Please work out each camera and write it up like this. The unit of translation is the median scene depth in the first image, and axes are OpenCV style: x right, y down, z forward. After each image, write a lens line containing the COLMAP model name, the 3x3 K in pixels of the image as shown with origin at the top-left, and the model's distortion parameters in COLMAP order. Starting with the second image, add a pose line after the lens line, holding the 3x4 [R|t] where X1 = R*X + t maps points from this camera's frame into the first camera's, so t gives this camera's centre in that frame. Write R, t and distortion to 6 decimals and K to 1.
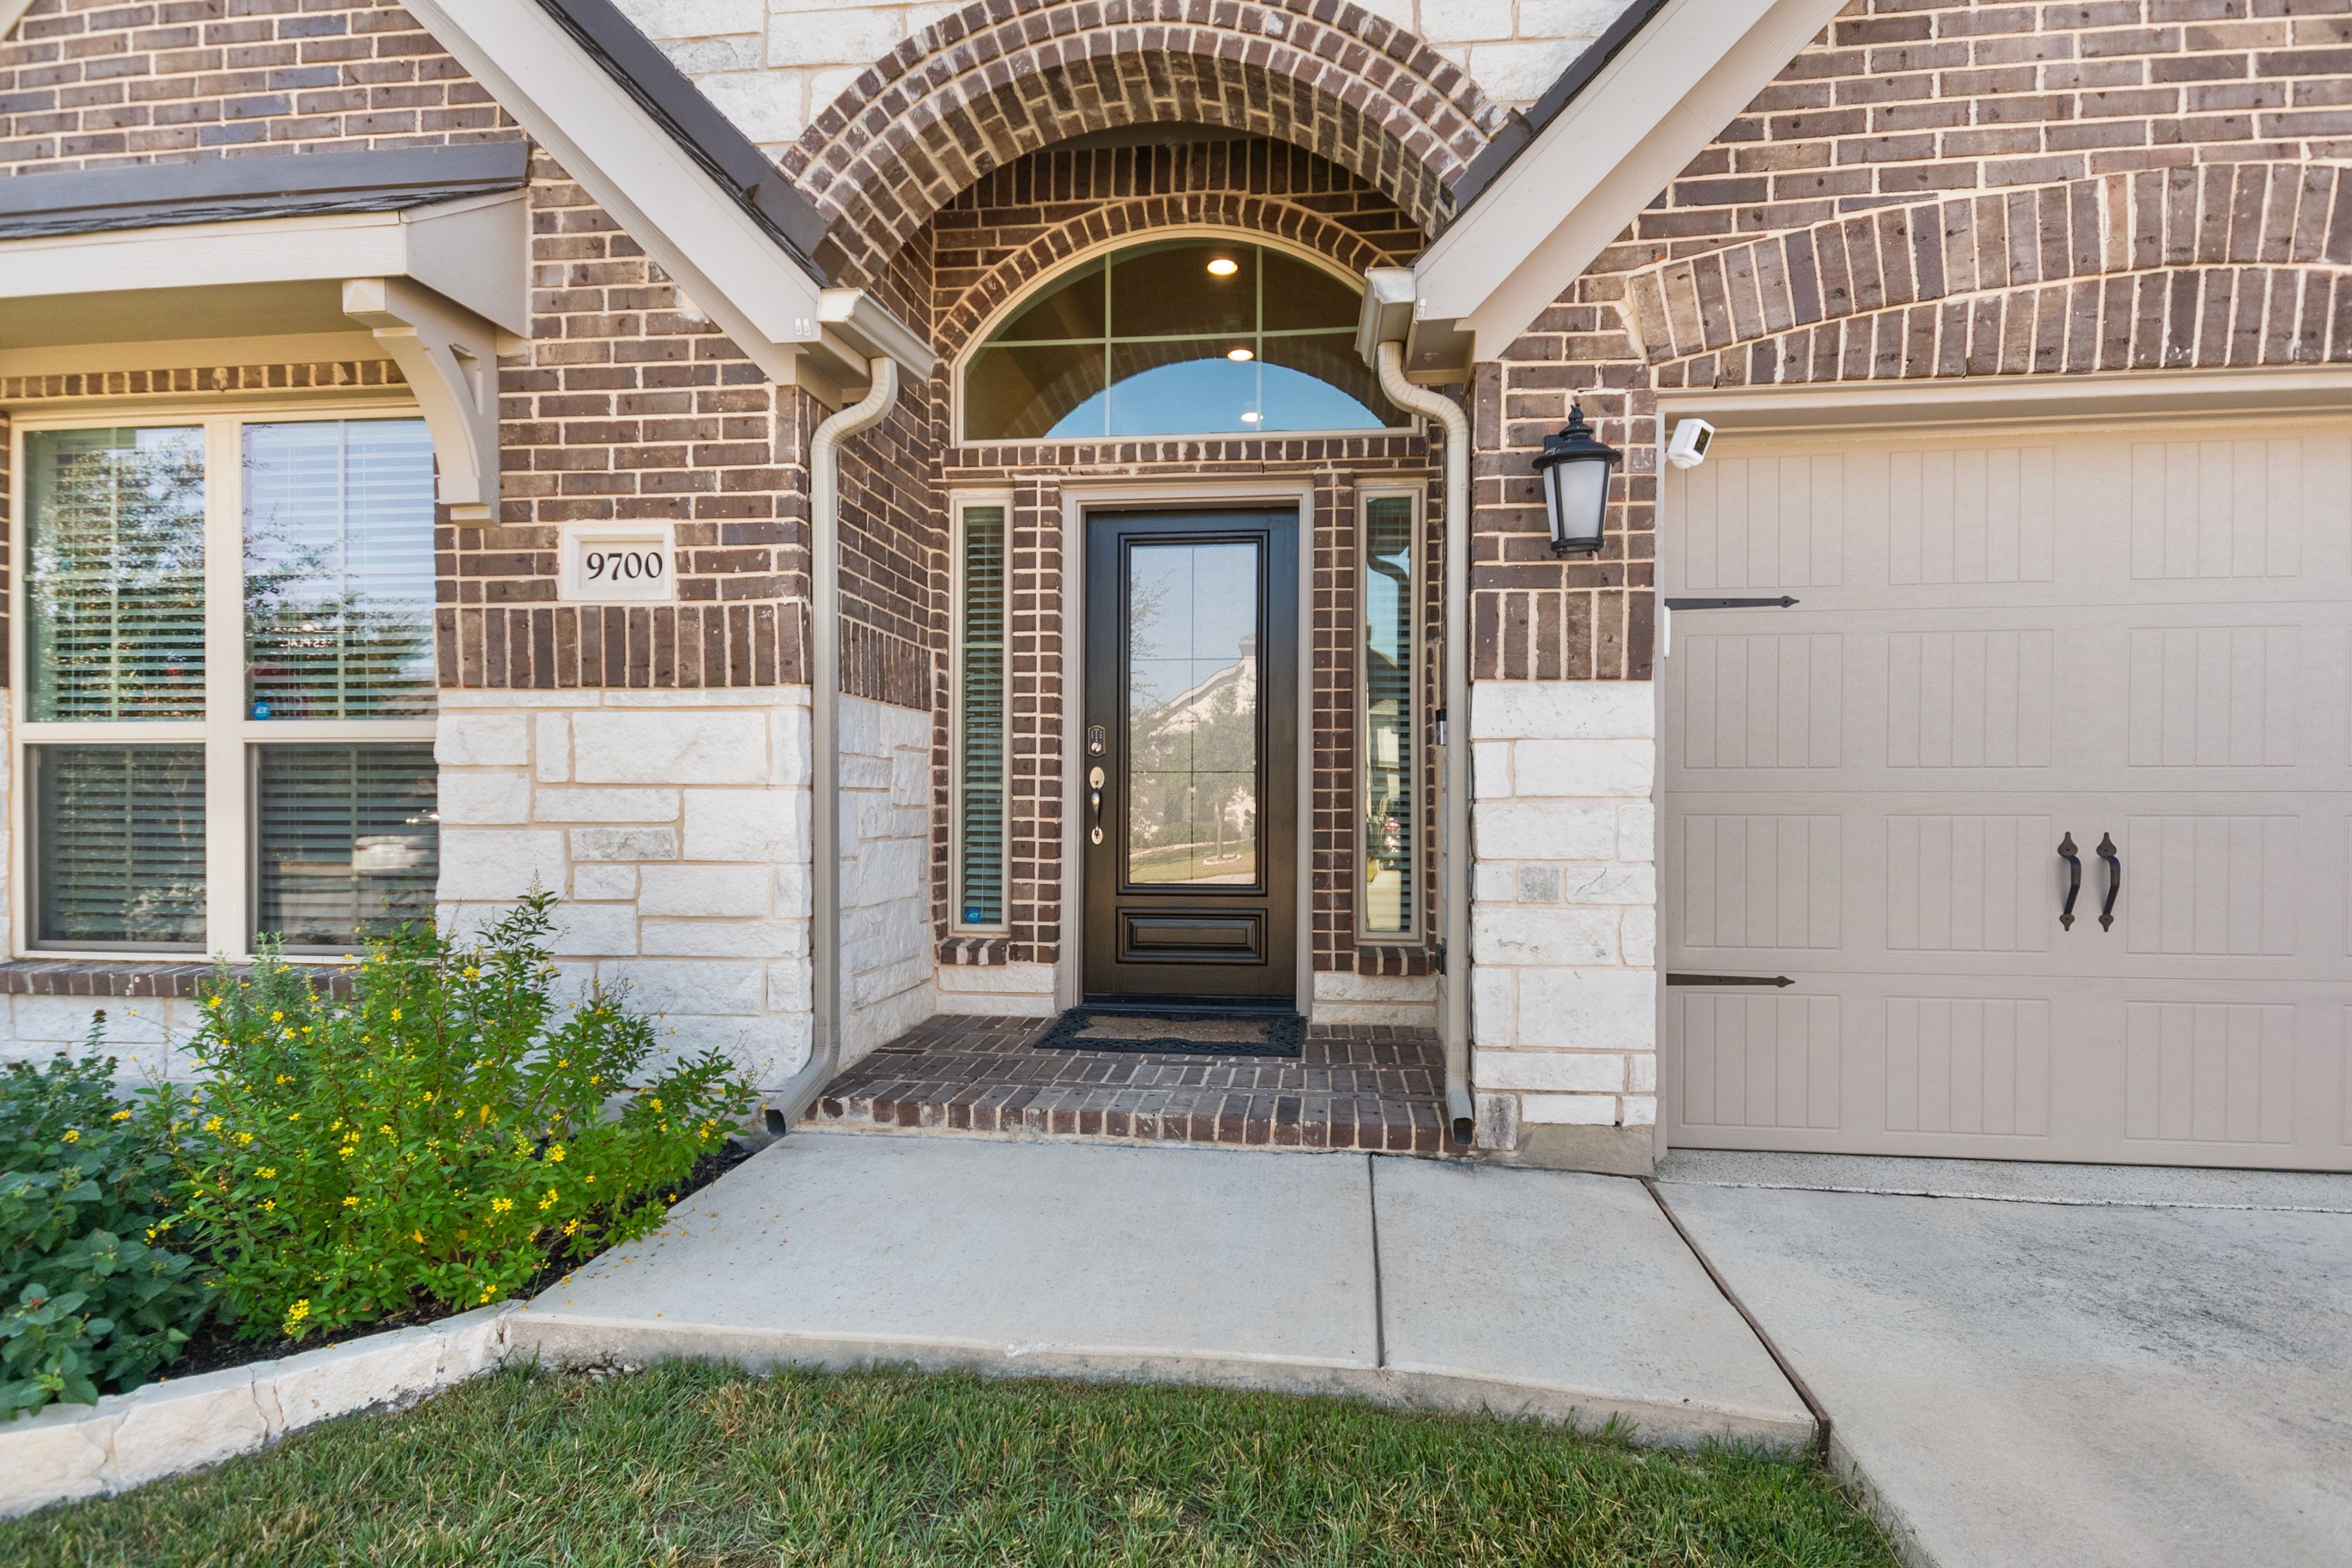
lens RADIAL K [[1184.4, 0, 1172.1], [0, 1184.4, 802.3], [0, 0, 1]] dist [0.021034, -0.010673]
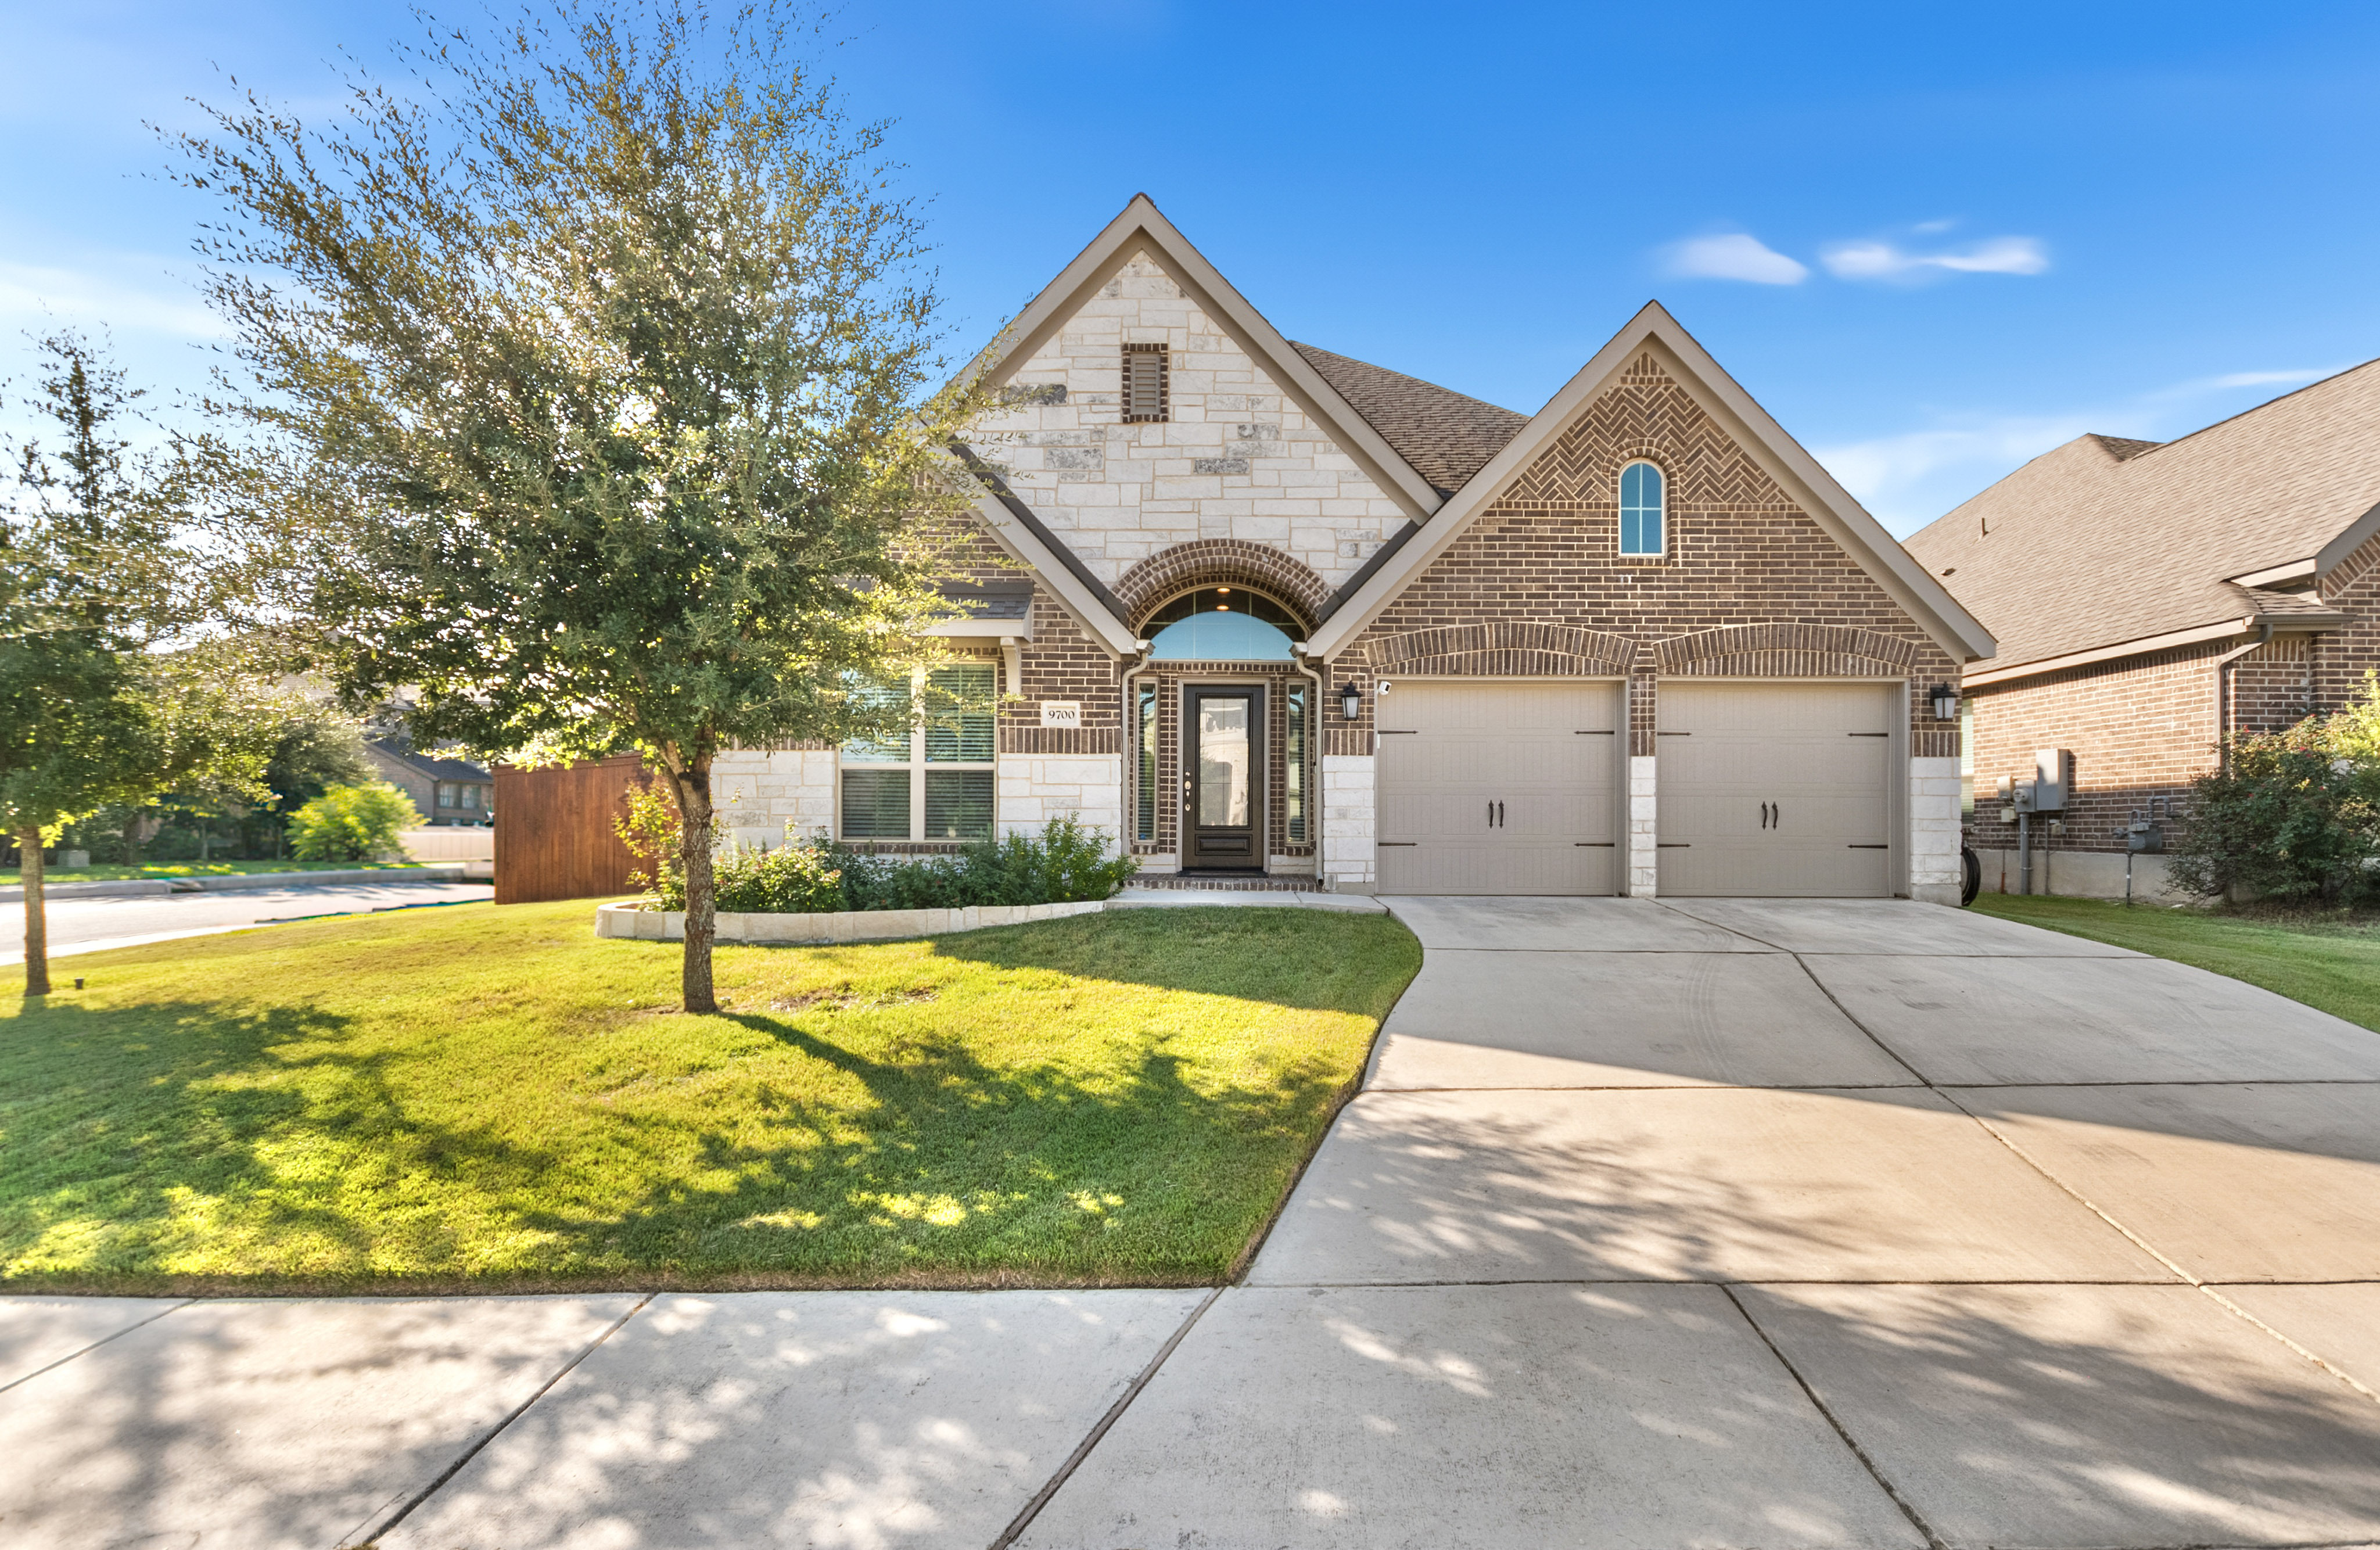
lens RADIAL K [[1110.1, 0, 1192.8], [0, 1110.1, 811.9], [0, 0, 1]] dist [0.001024, 0.000004]
pose [[0.994308, 0.004961, 0.106429, -0.432732], [-0.003072, 0.999835, -0.017905, 0.113413], [-0.106501, 0.017476, 0.994159, -2.004137]]
